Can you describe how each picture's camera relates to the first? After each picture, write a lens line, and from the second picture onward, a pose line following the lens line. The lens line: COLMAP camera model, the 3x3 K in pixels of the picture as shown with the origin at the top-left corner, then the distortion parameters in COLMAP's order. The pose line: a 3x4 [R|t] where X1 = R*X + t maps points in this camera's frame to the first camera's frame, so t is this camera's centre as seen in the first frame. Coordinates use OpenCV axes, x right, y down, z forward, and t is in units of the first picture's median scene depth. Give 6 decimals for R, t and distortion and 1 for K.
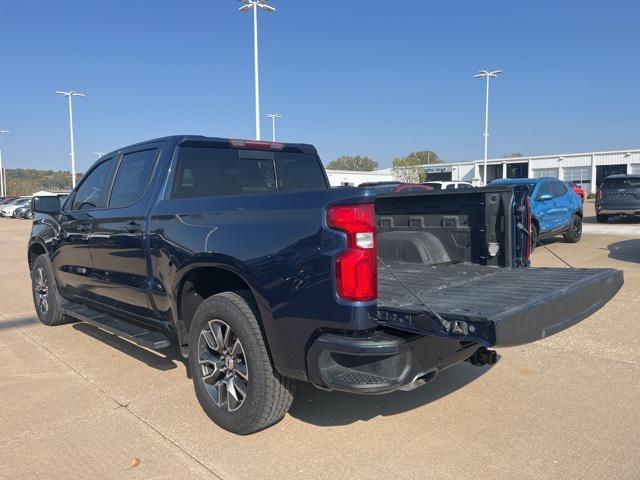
lens RADIAL K [[484.3, 0, 316.4], [0, 484.3, 238.4], [0, 0, 1]] dist [0.079572, -0.102607]
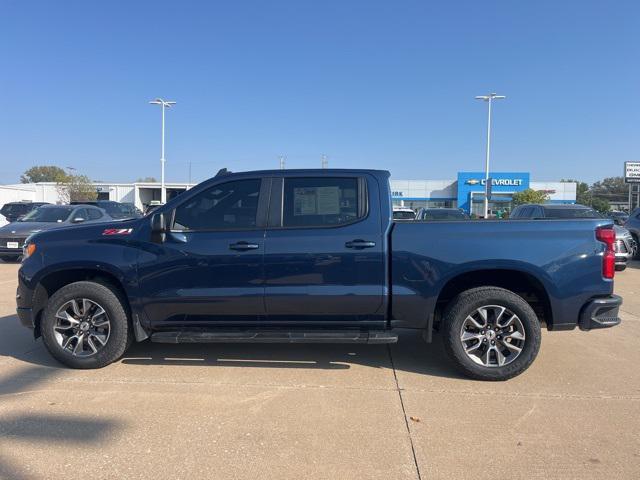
lens RADIAL K [[484.3, 0, 316.4], [0, 484.3, 238.4], [0, 0, 1]] dist [0.079572, -0.102607]
pose [[0.740354, -0.002144, 0.672213, -1.121853], [0.032741, 0.998923, -0.032875, -0.001291], [-0.671419, 0.046349, 0.739627, 0.184790]]
